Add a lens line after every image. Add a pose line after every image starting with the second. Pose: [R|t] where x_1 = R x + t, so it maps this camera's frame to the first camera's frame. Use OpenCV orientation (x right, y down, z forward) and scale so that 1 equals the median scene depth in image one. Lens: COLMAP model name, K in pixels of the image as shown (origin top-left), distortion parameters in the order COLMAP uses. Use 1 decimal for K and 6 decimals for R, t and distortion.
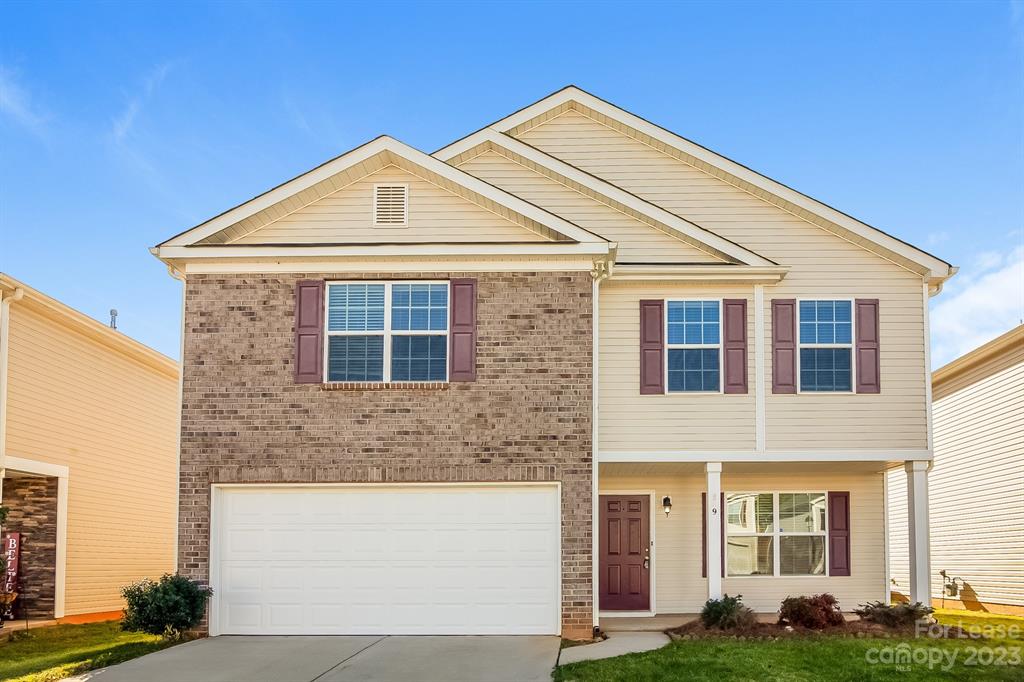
lens RADIAL K [[559.2, 0, 512.7], [0, 559.2, 345.7], [0, 0, 1]] dist [-0.006592, -0.000388]
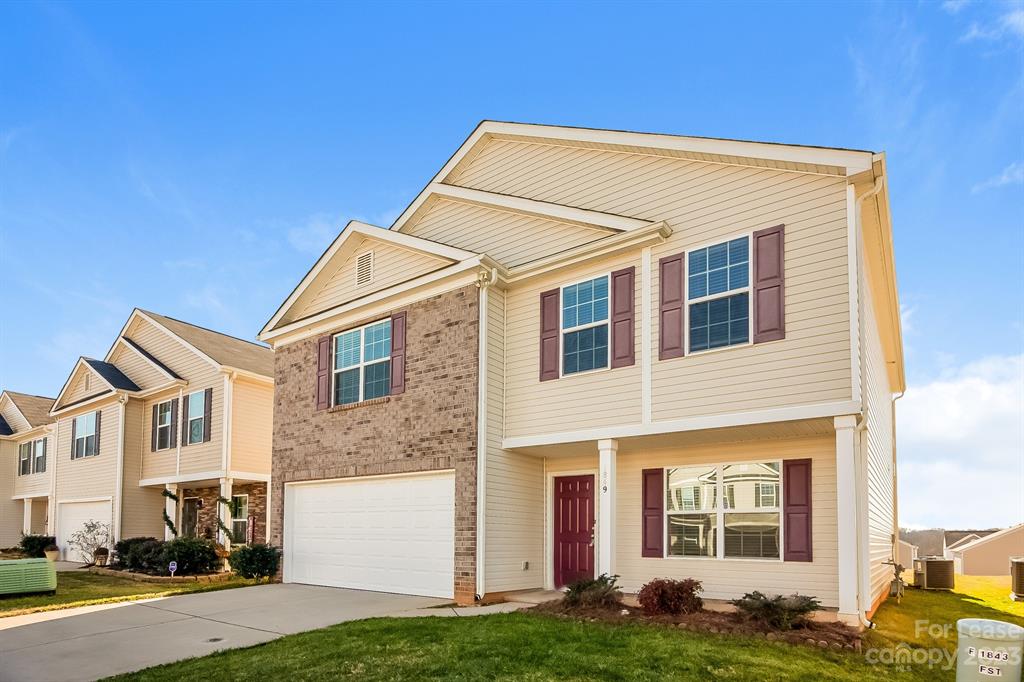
lens RADIAL K [[505.0, 0, 513.5], [0, 505.0, 337.2], [0, 0, 1]] dist [-0.001290, -0.000230]
pose [[0.830174, -0.192174, -0.523336, 0.722043], [0.185417, 0.980448, -0.065901, 0.058611], [0.525768, -0.042326, 0.849574, 0.157430]]
